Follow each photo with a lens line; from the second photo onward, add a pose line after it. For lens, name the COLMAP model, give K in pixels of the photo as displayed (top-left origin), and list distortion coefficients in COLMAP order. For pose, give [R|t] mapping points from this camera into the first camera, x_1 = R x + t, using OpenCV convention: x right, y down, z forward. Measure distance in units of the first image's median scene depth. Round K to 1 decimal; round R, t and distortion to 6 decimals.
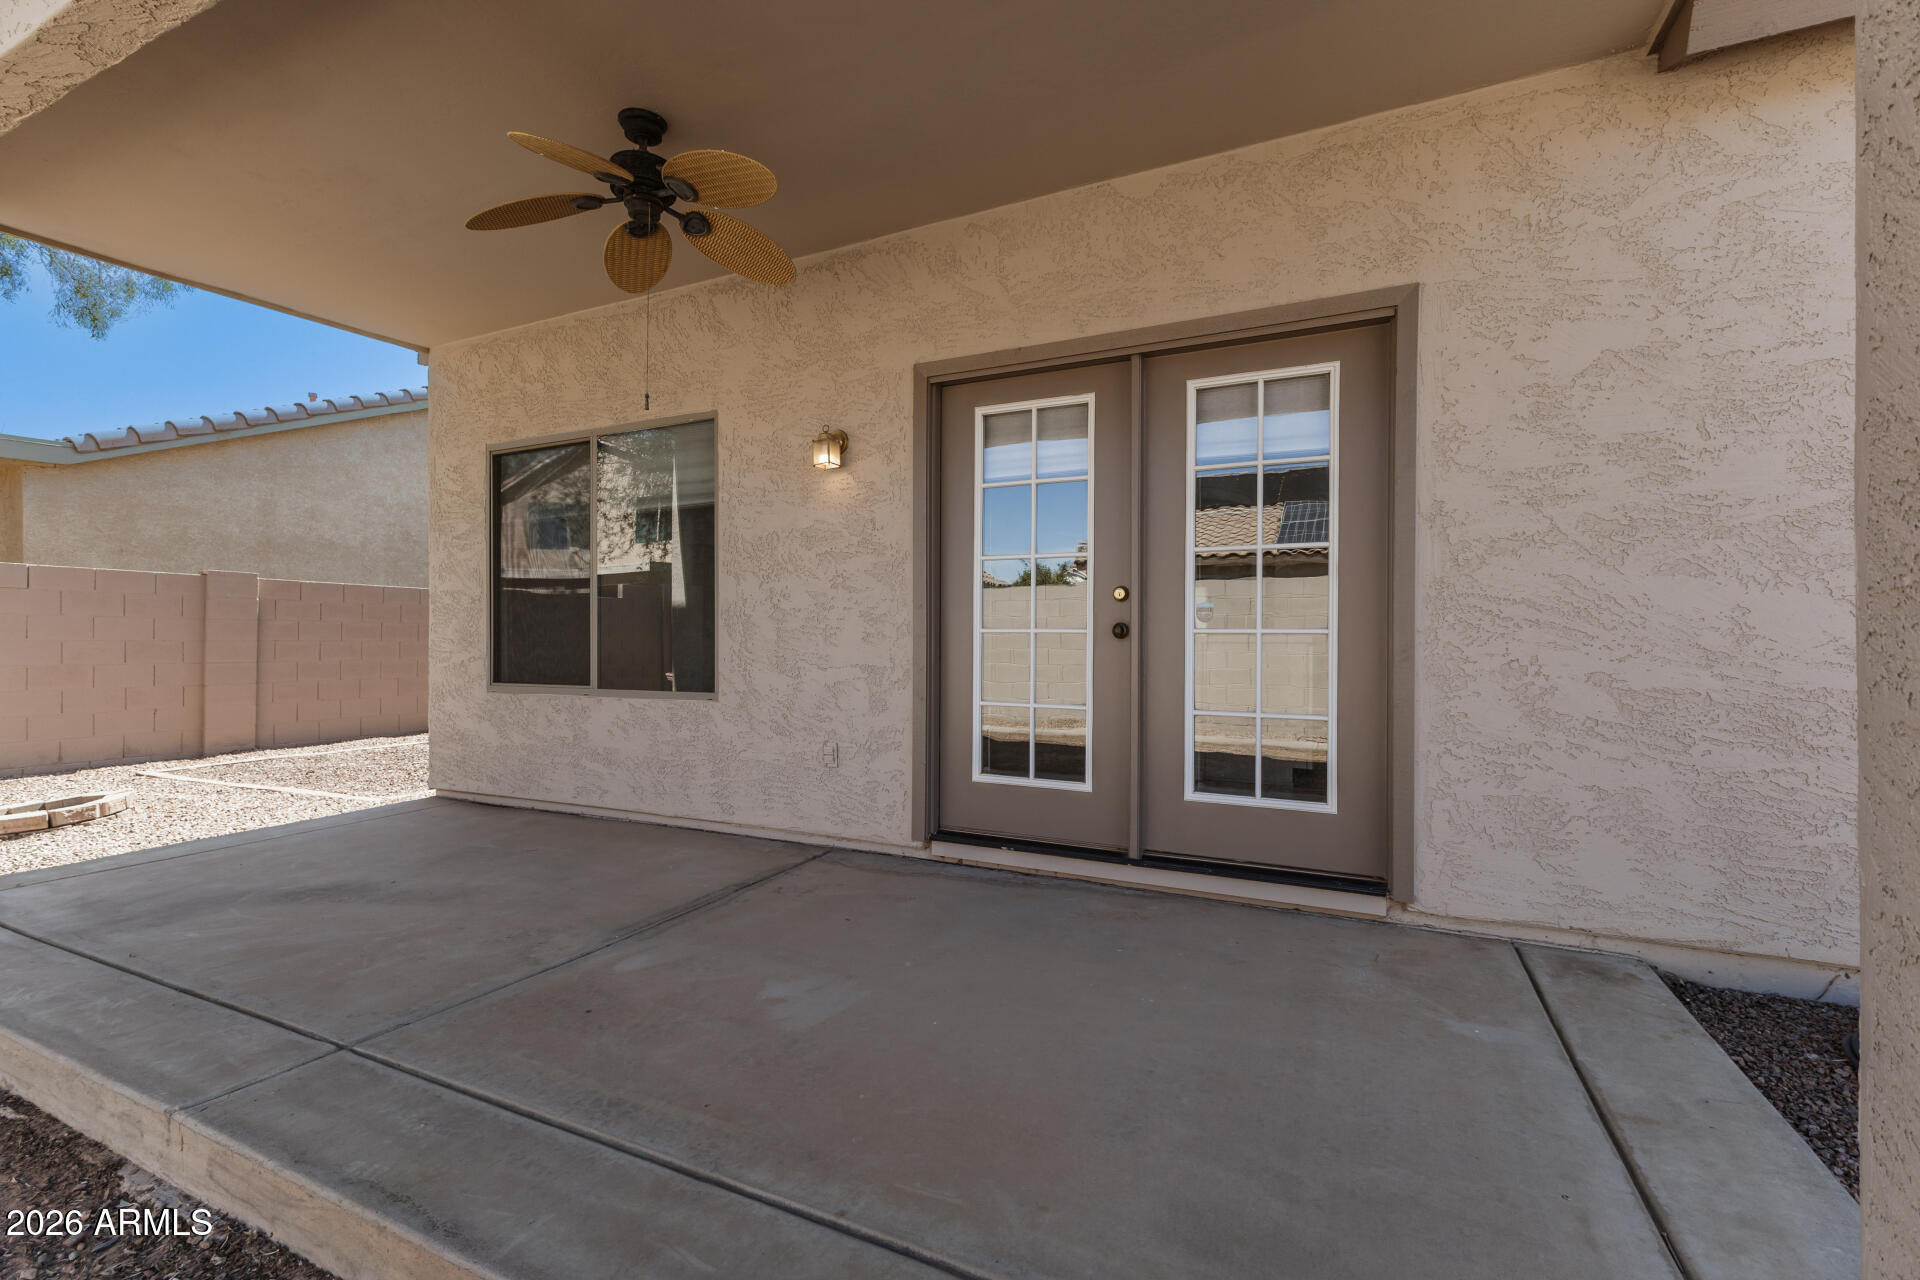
lens RADIAL K [[826.1, 0, 960.0], [0, 826.1, 640.0], [0, 0, 1]] dist [0.009994, -0.000592]
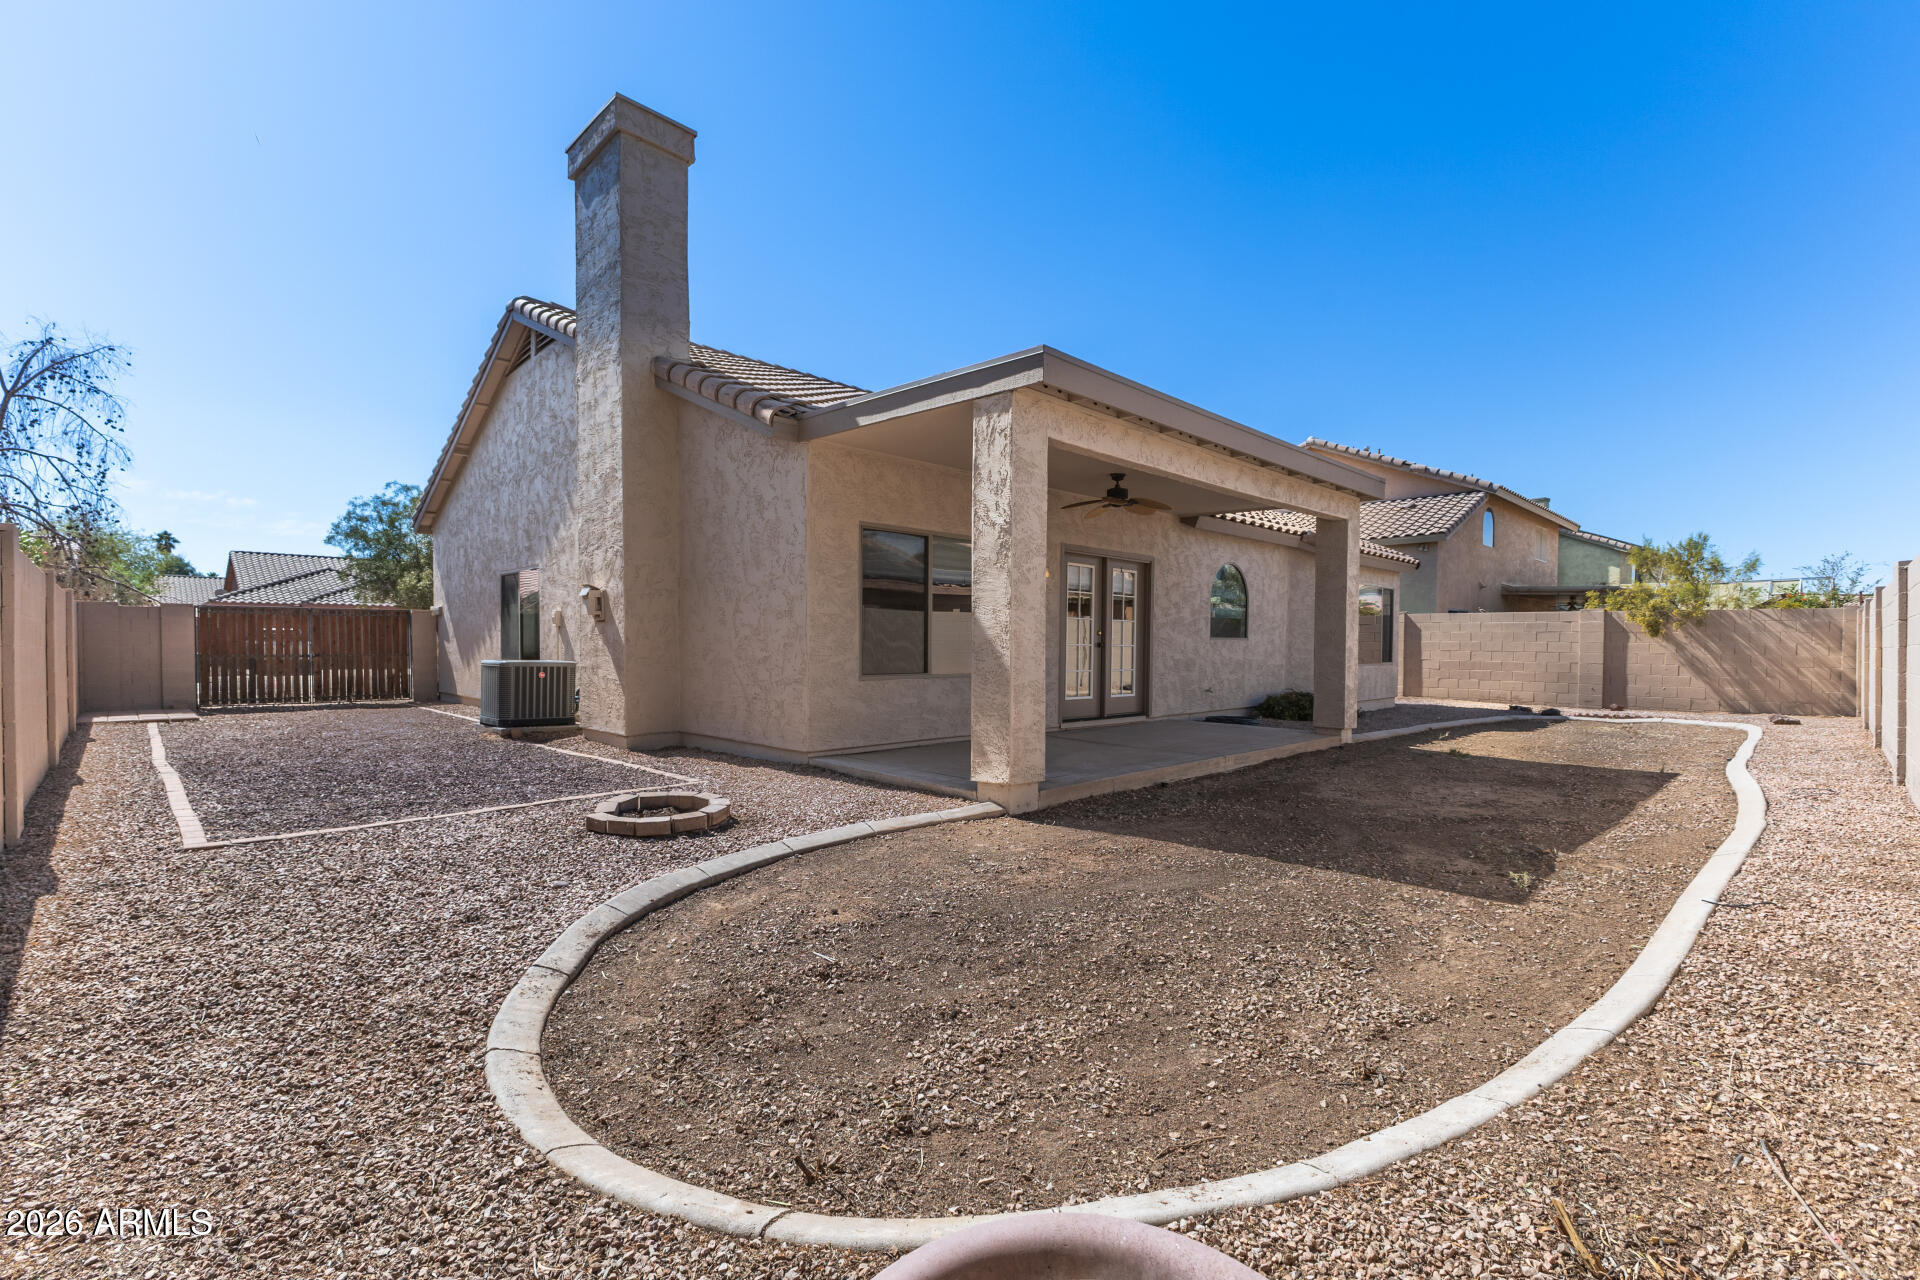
lens RADIAL K [[826.1, 0, 960.0], [0, 826.1, 640.0], [0, 0, 1]] dist [0.009994, -0.000592]
pose [[0.341939, 0.005541, 0.939706, -2.159092], [-0.007817, 0.999965, -0.003052, -0.011178], [-0.939690, -0.006302, 0.341970, 0.327718]]
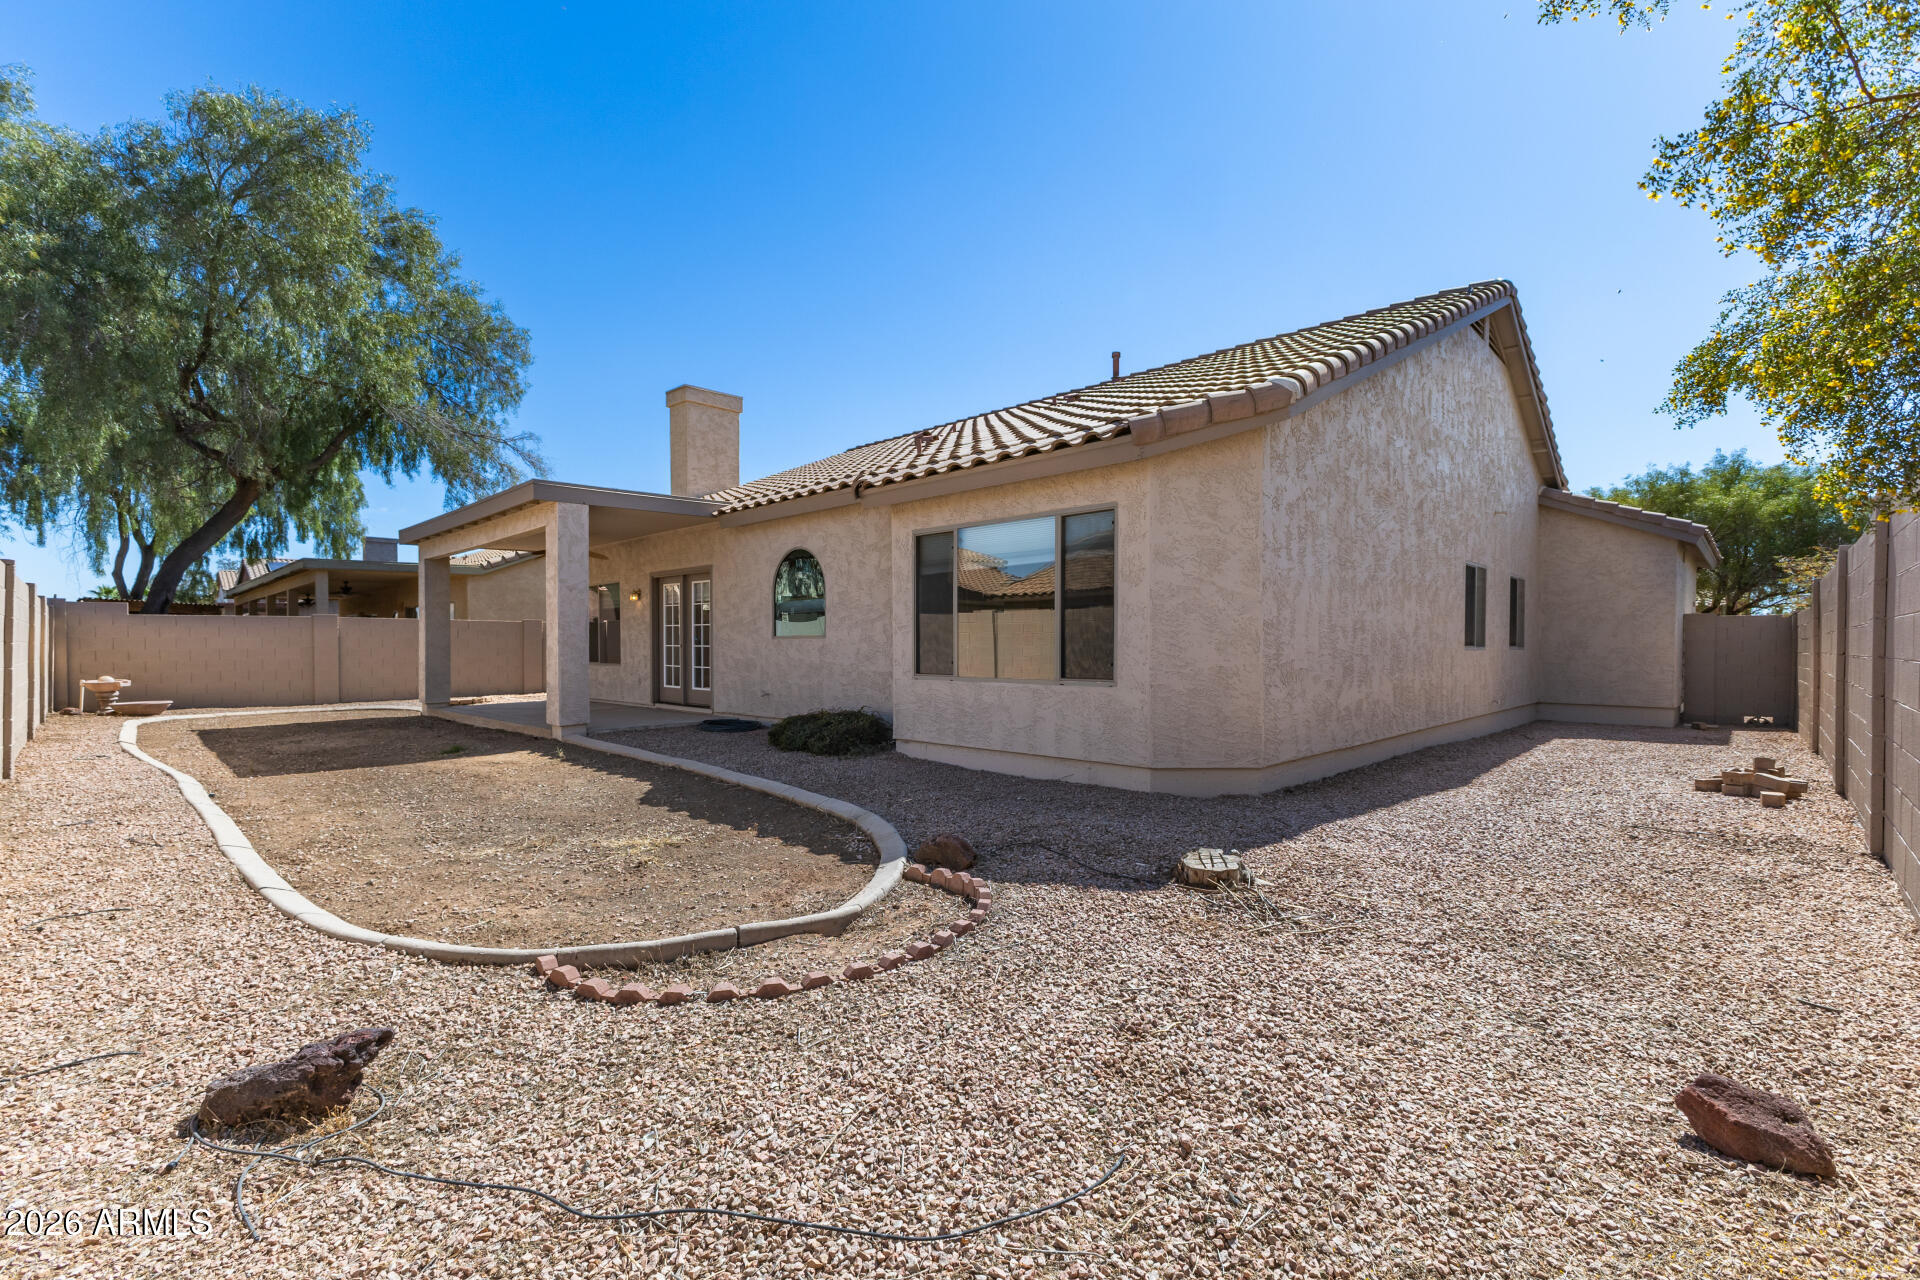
lens RADIAL K [[826.1, 0, 960.0], [0, 826.1, 640.0], [0, 0, 1]] dist [0.009994, -0.000592]
pose [[0.950837, -0.009599, -0.309543, 1.937266], [0.008571, 0.999952, -0.004682, -0.007507], [0.309573, 0.001799, 0.950874, -1.665310]]
